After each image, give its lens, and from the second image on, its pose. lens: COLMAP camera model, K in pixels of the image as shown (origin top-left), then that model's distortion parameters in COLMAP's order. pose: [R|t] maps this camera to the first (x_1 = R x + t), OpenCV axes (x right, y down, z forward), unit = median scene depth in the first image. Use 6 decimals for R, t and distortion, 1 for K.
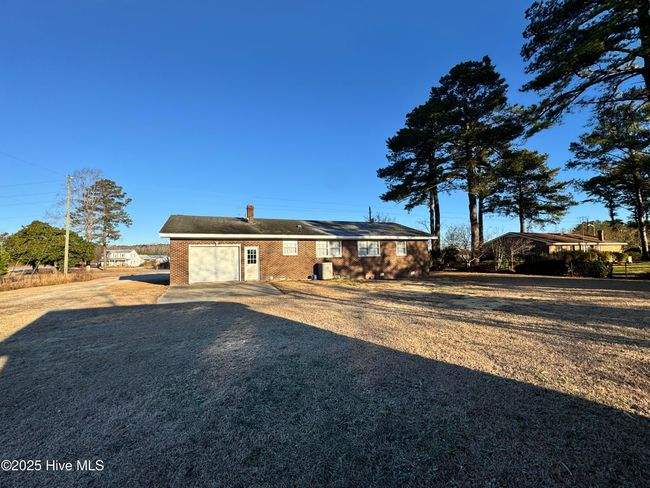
lens RADIAL K [[278.5, 0, 322.7], [0, 278.5, 243.0], [0, 0, 1]] dist [-0.002141, -0.000304]
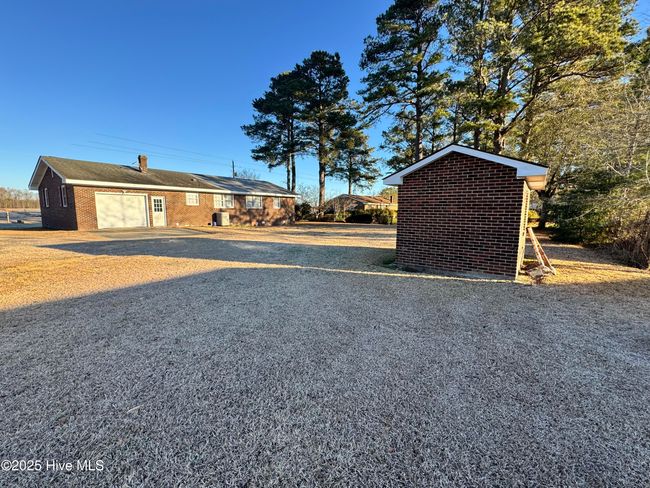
lens RADIAL K [[278.5, 0, 325.6], [0, 278.5, 245.4], [0, 0, 1]] dist [-0.002141, -0.000304]
pose [[0.854584, -0.038923, 0.517852, -0.176264], [-0.052129, 0.985721, 0.160115, -0.004607], [-0.516690, -0.163827, 0.840352, -0.217750]]
